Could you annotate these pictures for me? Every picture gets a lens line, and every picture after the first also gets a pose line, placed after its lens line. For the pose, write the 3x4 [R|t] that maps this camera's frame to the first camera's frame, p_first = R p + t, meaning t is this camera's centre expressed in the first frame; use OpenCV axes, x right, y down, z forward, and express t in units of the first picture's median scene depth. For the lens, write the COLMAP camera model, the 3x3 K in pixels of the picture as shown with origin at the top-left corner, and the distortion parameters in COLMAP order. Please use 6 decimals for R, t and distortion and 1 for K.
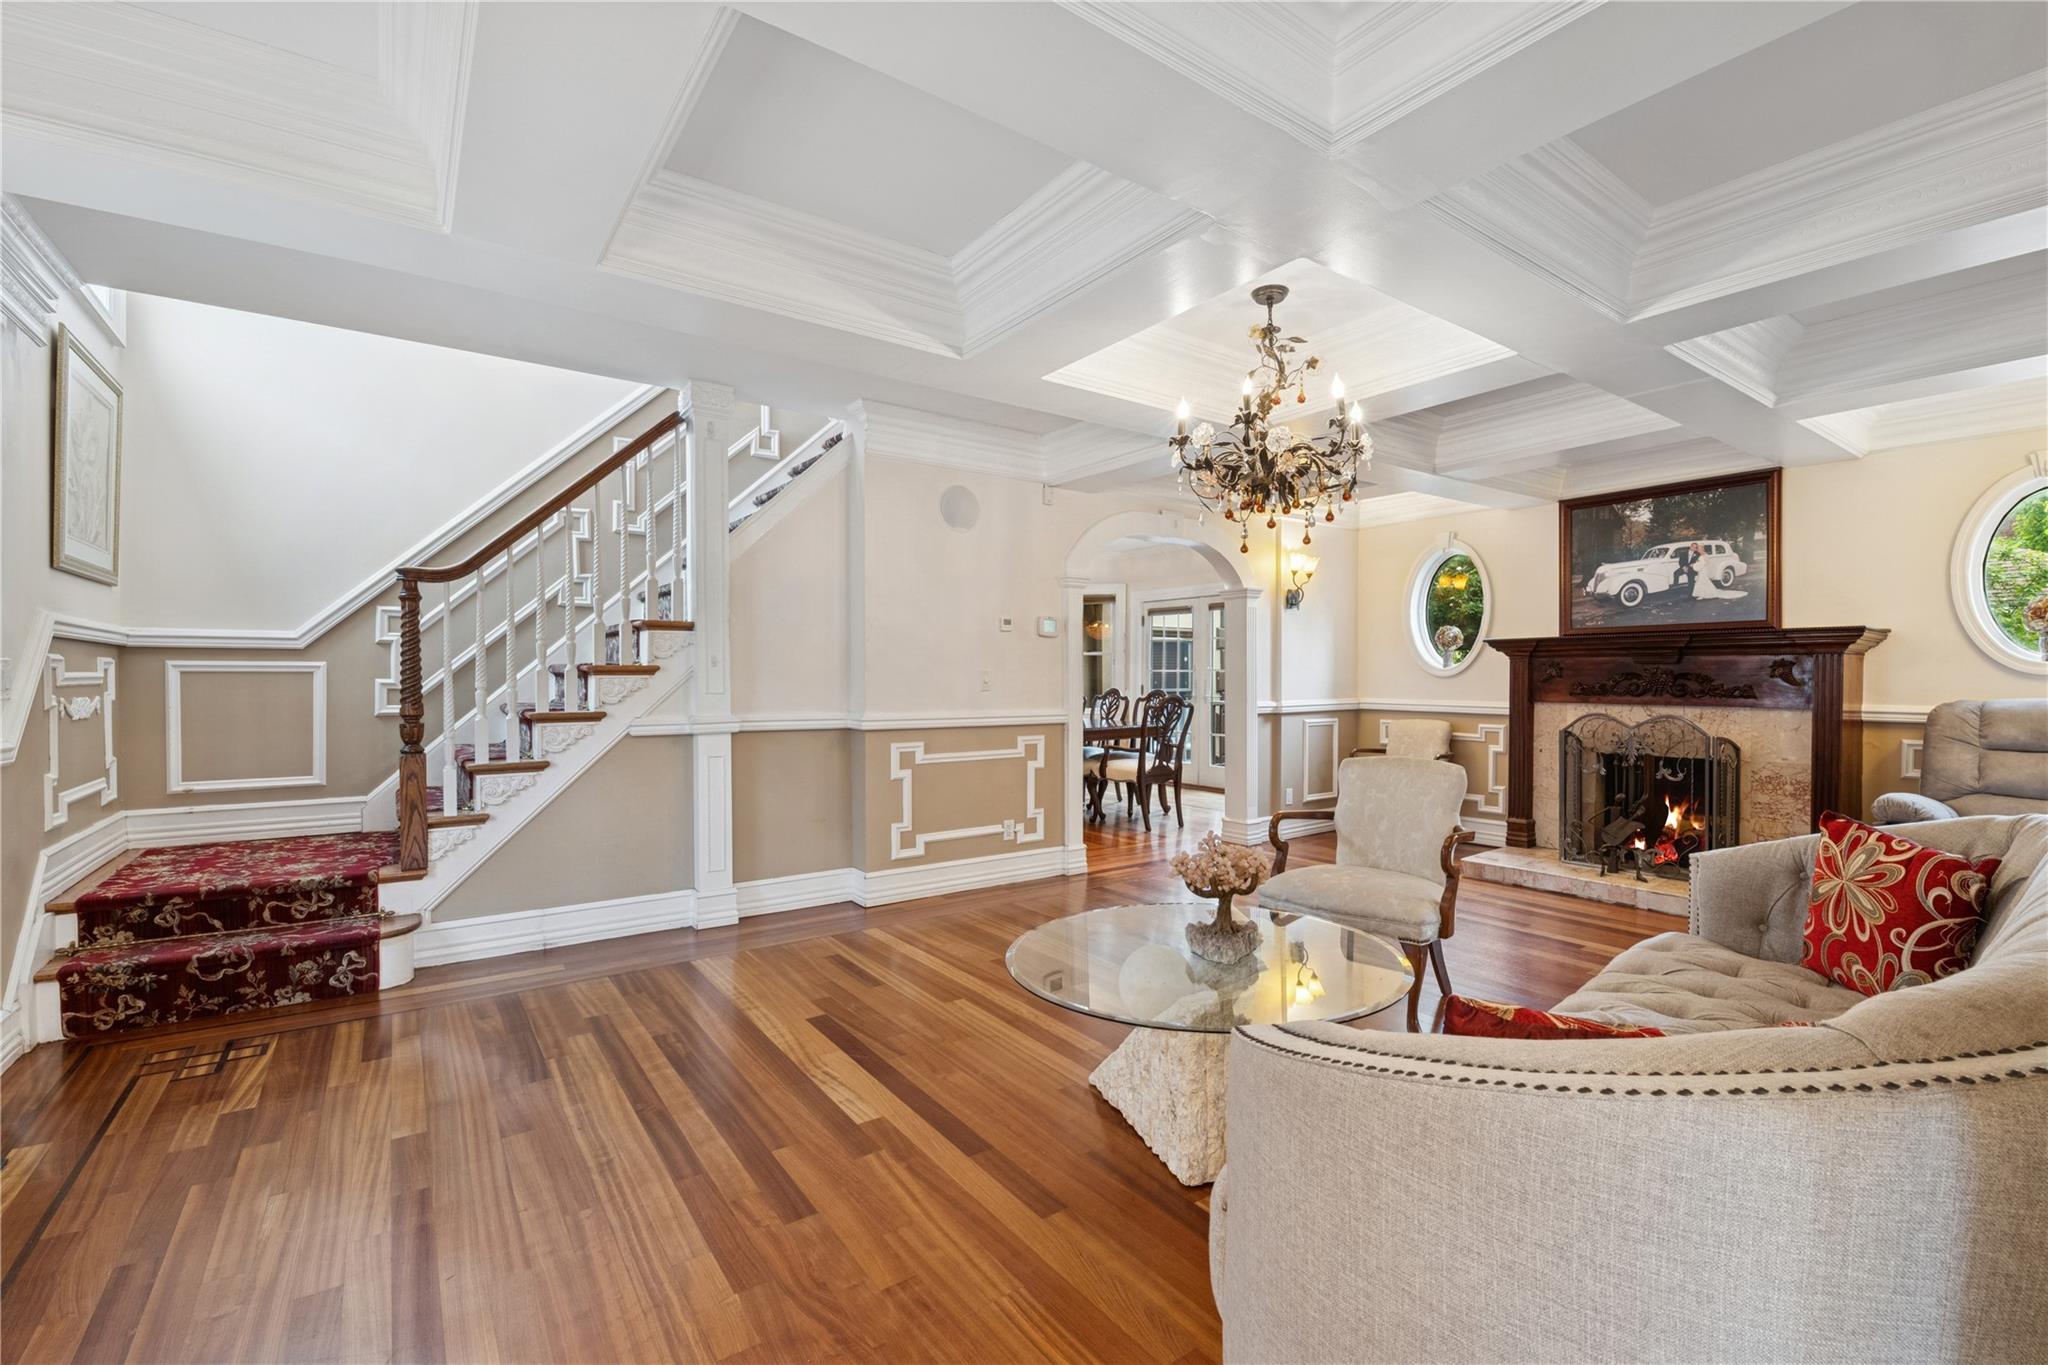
lens RADIAL K [[895.8, 0, 1063.3], [0, 895.8, 672.0], [0, 0, 1]] dist [0.002535, -0.008365]
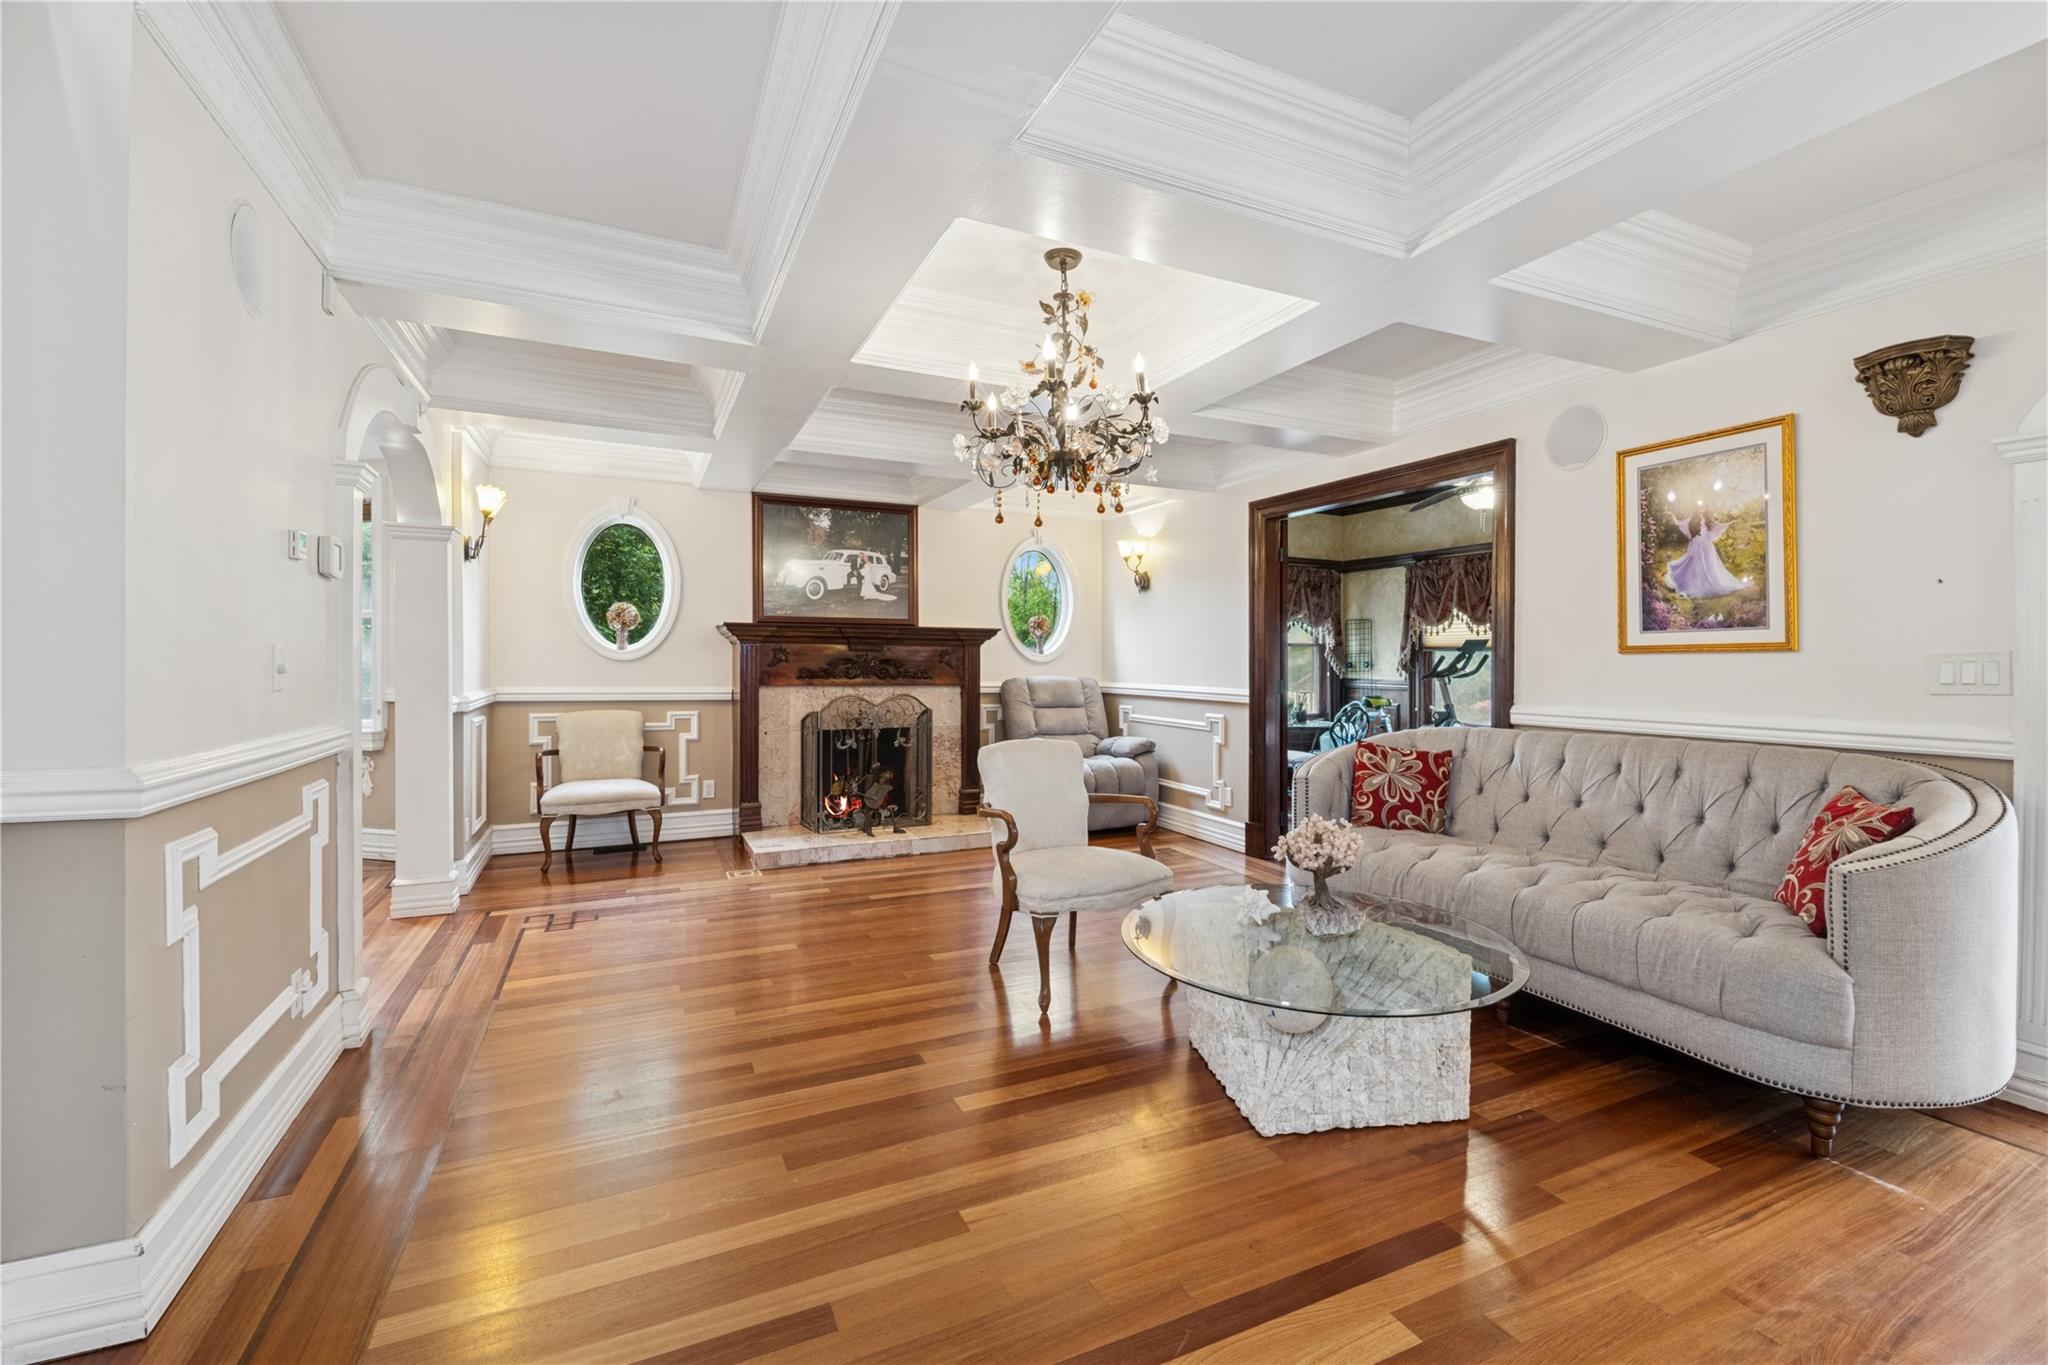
lens RADIAL K [[886.1, 0, 1051.9], [0, 886.1, 663.7], [0, 0, 1]] dist [0.021963, -0.008106]
pose [[0.200848, -0.001771, 0.979621, -0.439569], [-0.010395, 0.999938, 0.003939, -0.000127], [-0.979567, -0.010974, 0.200817, 0.520291]]
